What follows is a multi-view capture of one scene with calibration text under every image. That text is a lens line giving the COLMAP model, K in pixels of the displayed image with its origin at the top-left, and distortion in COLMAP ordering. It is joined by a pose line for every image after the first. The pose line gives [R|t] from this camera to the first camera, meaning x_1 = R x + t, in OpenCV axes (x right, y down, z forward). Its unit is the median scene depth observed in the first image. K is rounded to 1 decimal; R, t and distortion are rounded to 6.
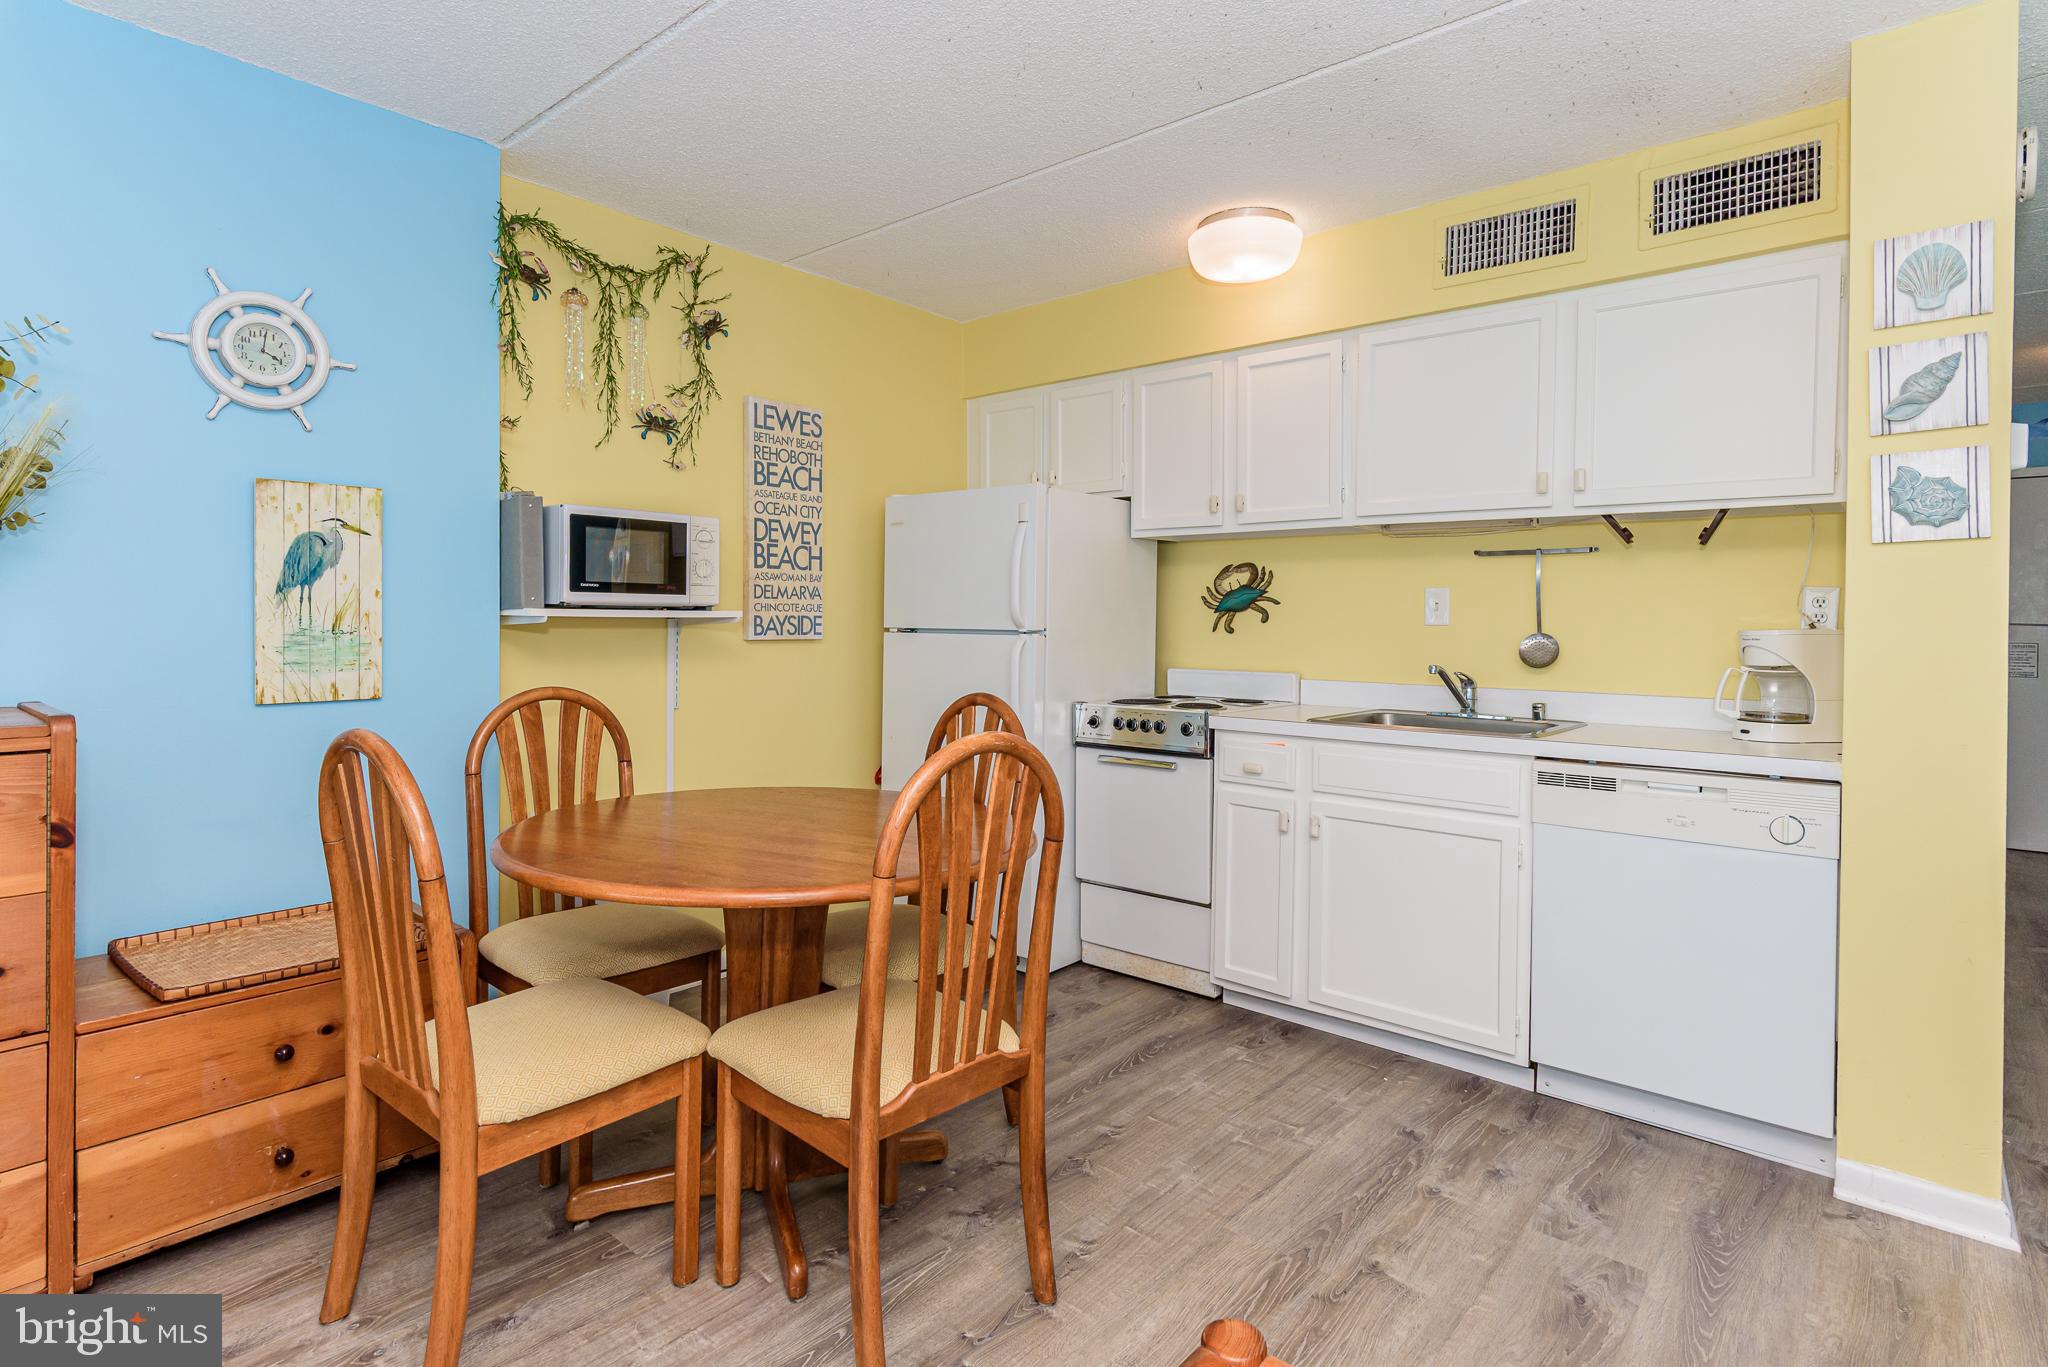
lens RADIAL K [[1032.7, 0, 1032.1], [0, 1032.7, 627.3], [0, 0, 1]] dist [-0.000607, -0.001232]
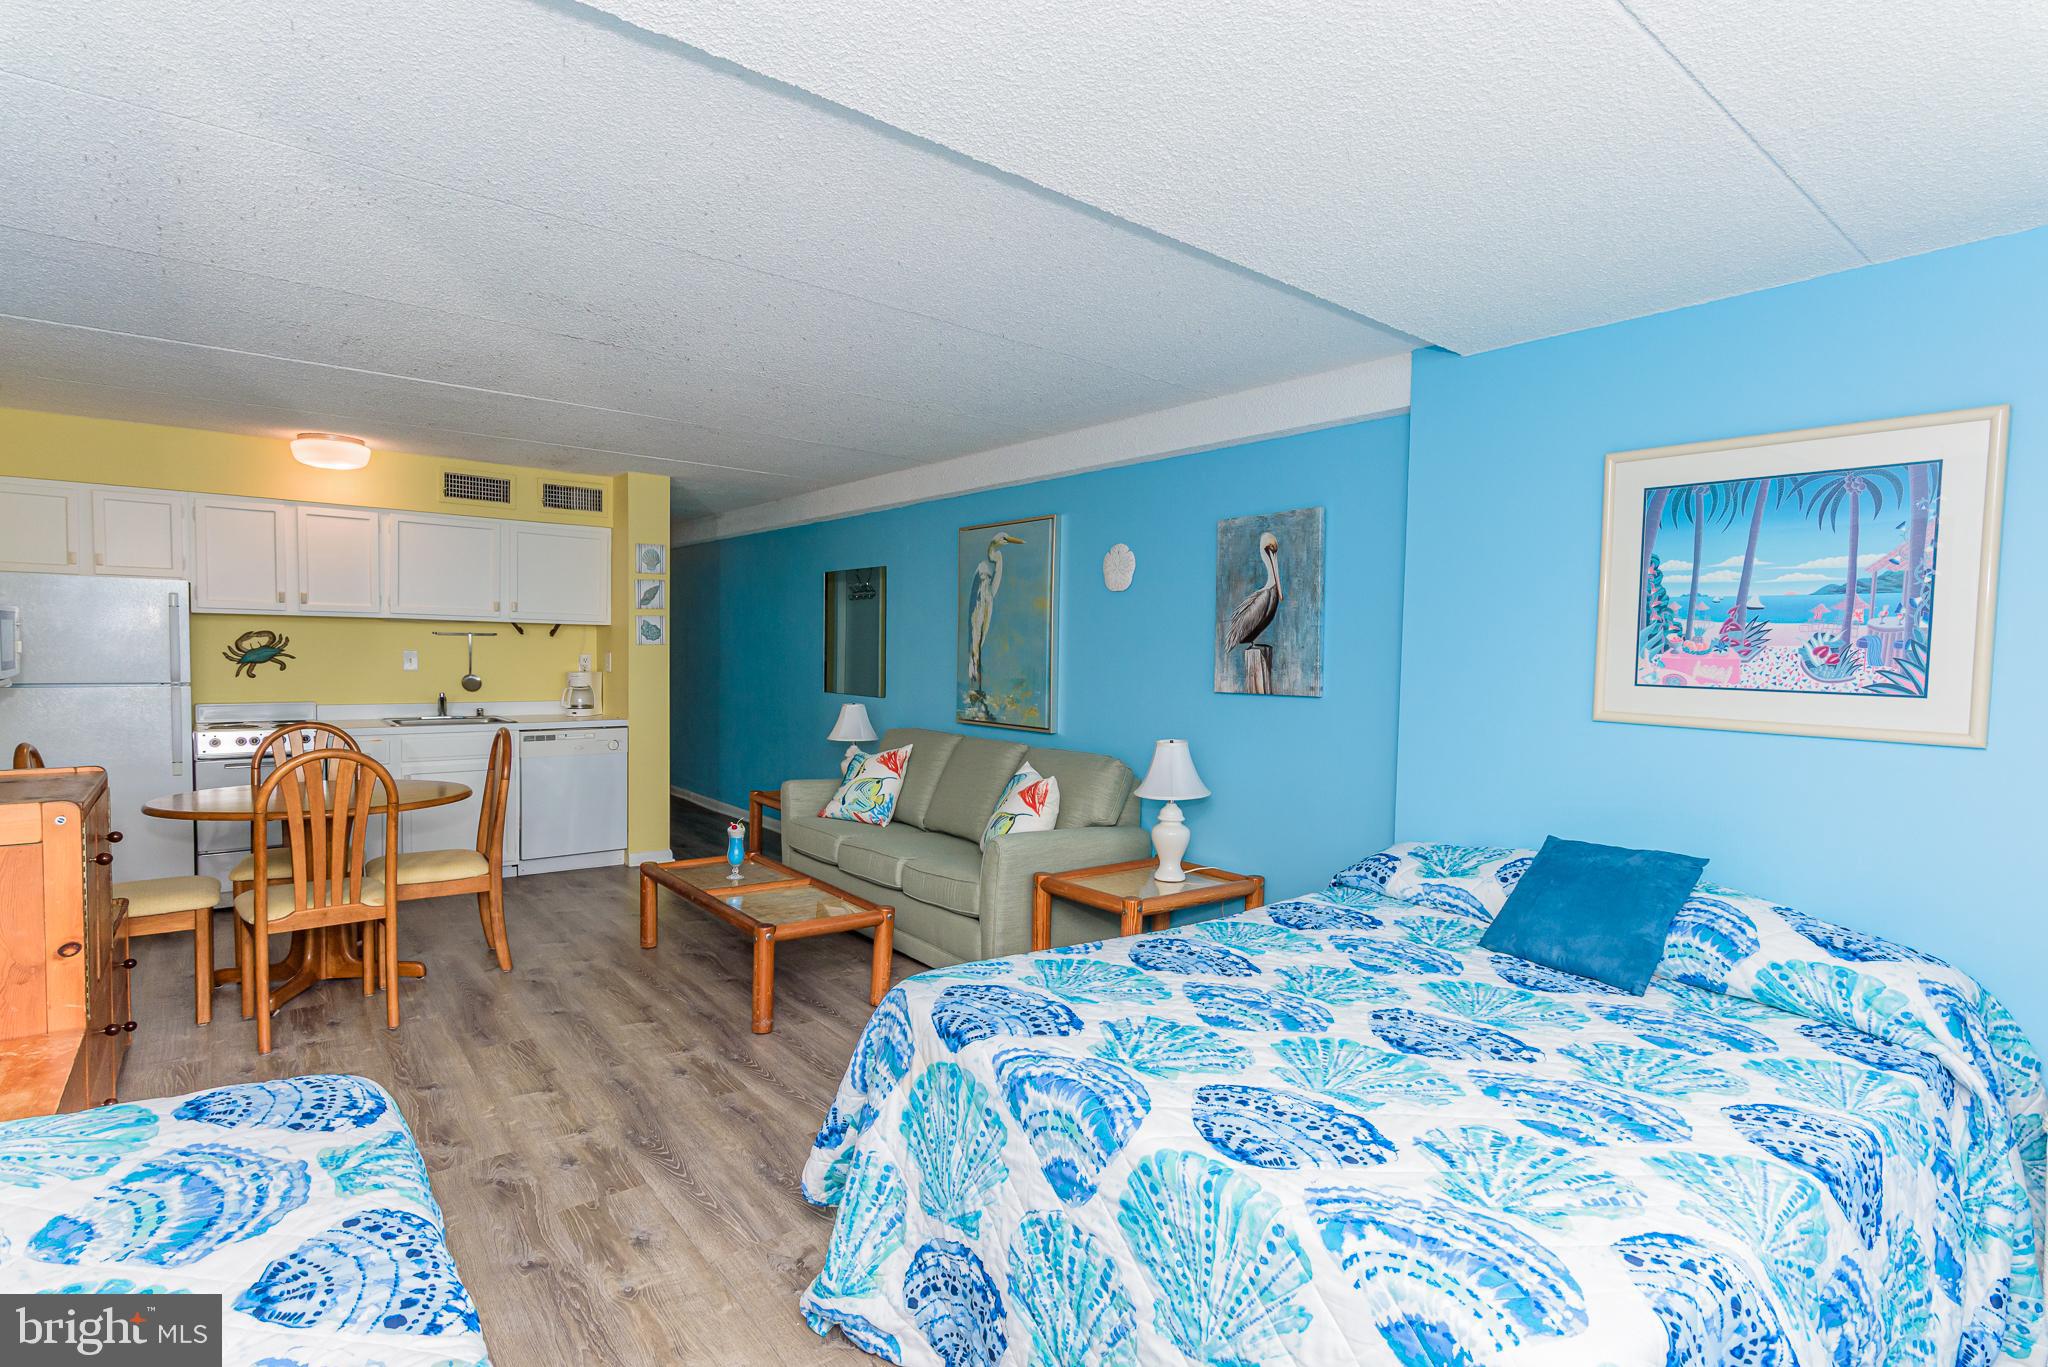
lens RADIAL K [[999.3, 0, 1006.9], [0, 999.3, 696.0], [0, 0, 1]] dist [0.001395, 0.000126]
pose [[0.197652, -0.053474, 0.978813, -1.192742], [-0.009563, 0.998358, 0.056473, -0.070896], [-0.980226, -0.020522, 0.196816, -0.409236]]
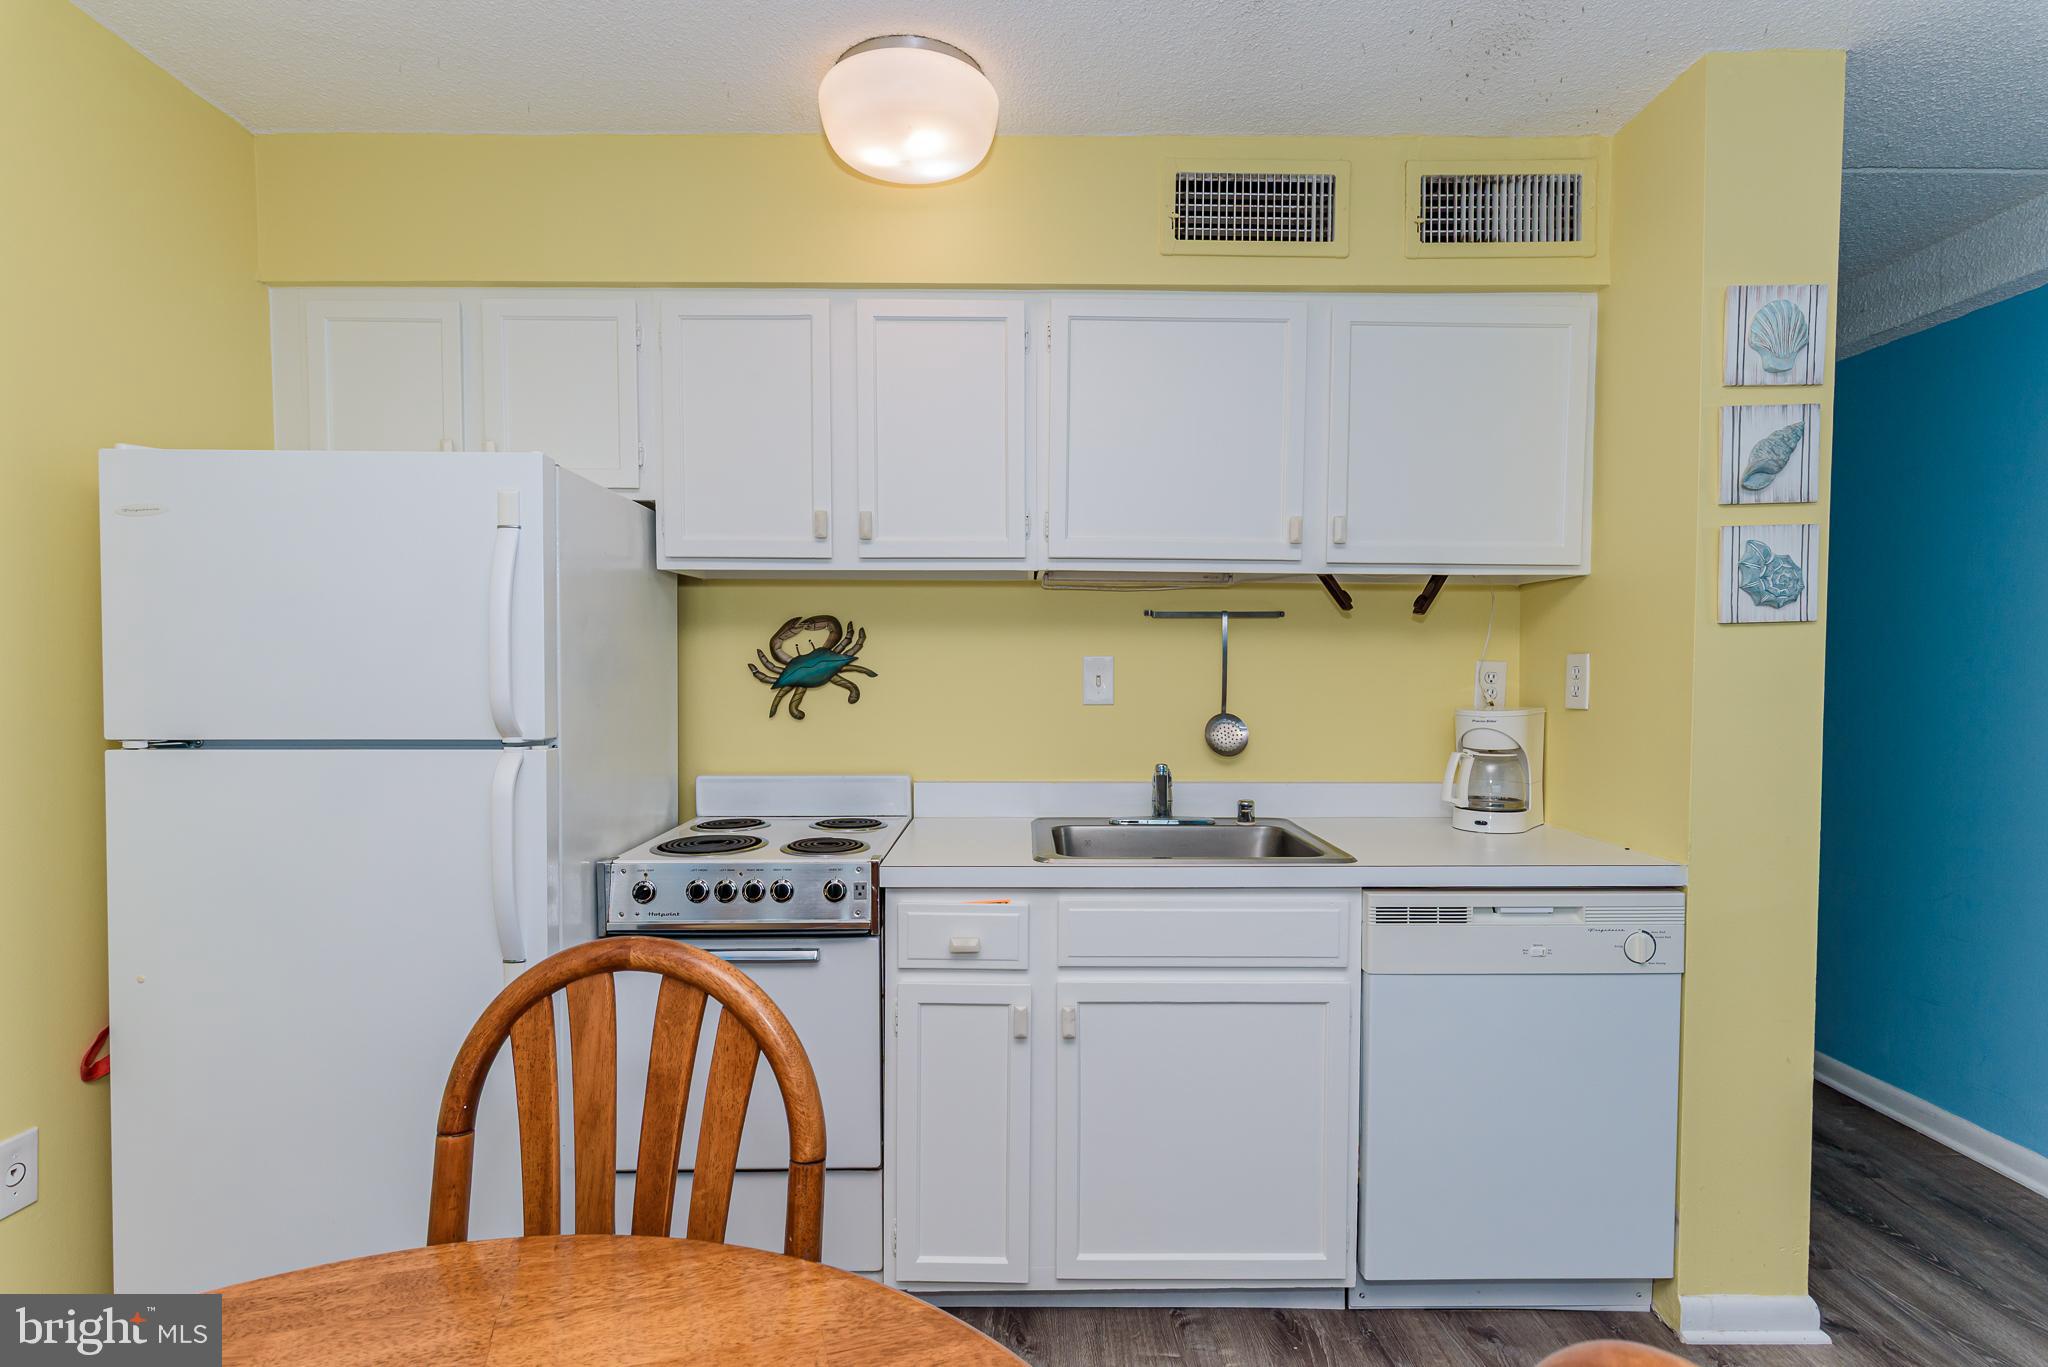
lens RADIAL K [[1005.7, 0, 1025.0], [0, 1005.7, 696.1], [0, 0, 1]] dist [0.000698, 0.000272]
pose [[0.756616, -0.028451, 0.653240, -0.151326], [0.010439, 0.999451, 0.031439, -0.034235], [-0.653776, -0.016968, 0.756498, 0.482194]]
